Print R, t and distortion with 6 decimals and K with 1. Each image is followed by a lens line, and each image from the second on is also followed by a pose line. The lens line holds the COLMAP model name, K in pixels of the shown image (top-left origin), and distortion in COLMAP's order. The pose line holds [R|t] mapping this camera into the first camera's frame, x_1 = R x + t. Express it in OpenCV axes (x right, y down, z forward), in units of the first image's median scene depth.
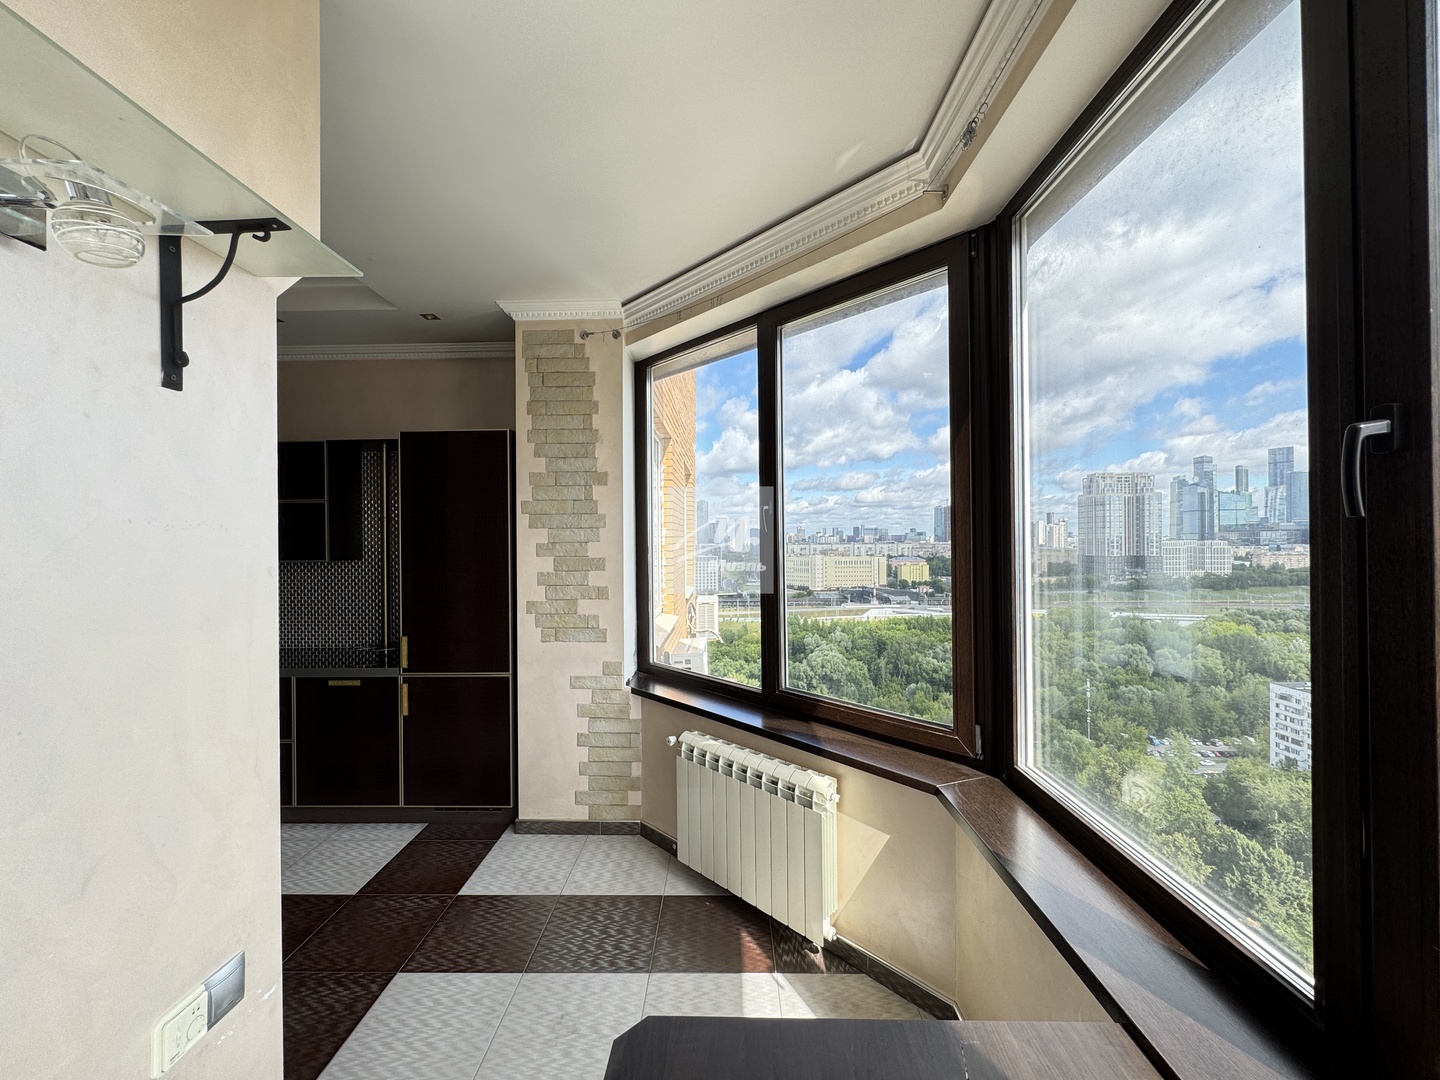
lens RADIAL K [[575.1, 0, 719.8], [0, 575.1, 538.3], [0, 0, 1]] dist [-0.002763, 0.000415]
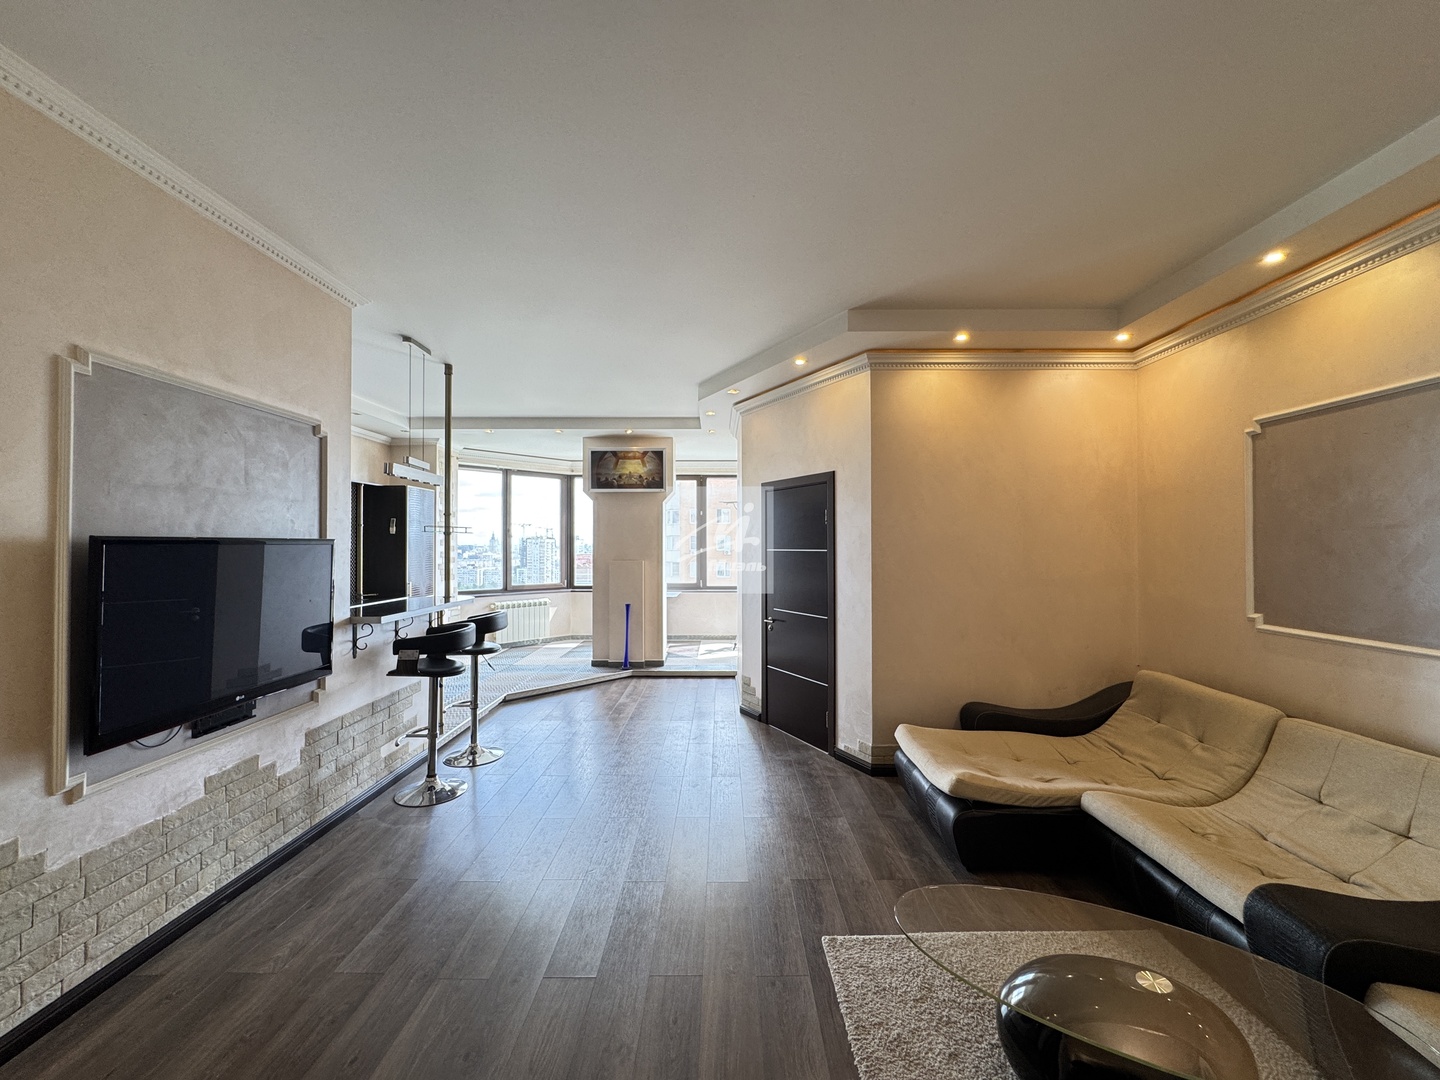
lens RADIAL K [[575.1, 0, 721.2], [0, 575.1, 538.9], [0, 0, 1]] dist [-0.002763, 0.000415]
pose [[-0.013222, 0.017814, 0.999754, -2.725553], [-0.000109, 0.999841, -0.017817, 0.047652], [-0.999913, -0.000345, -0.013218, -0.134119]]
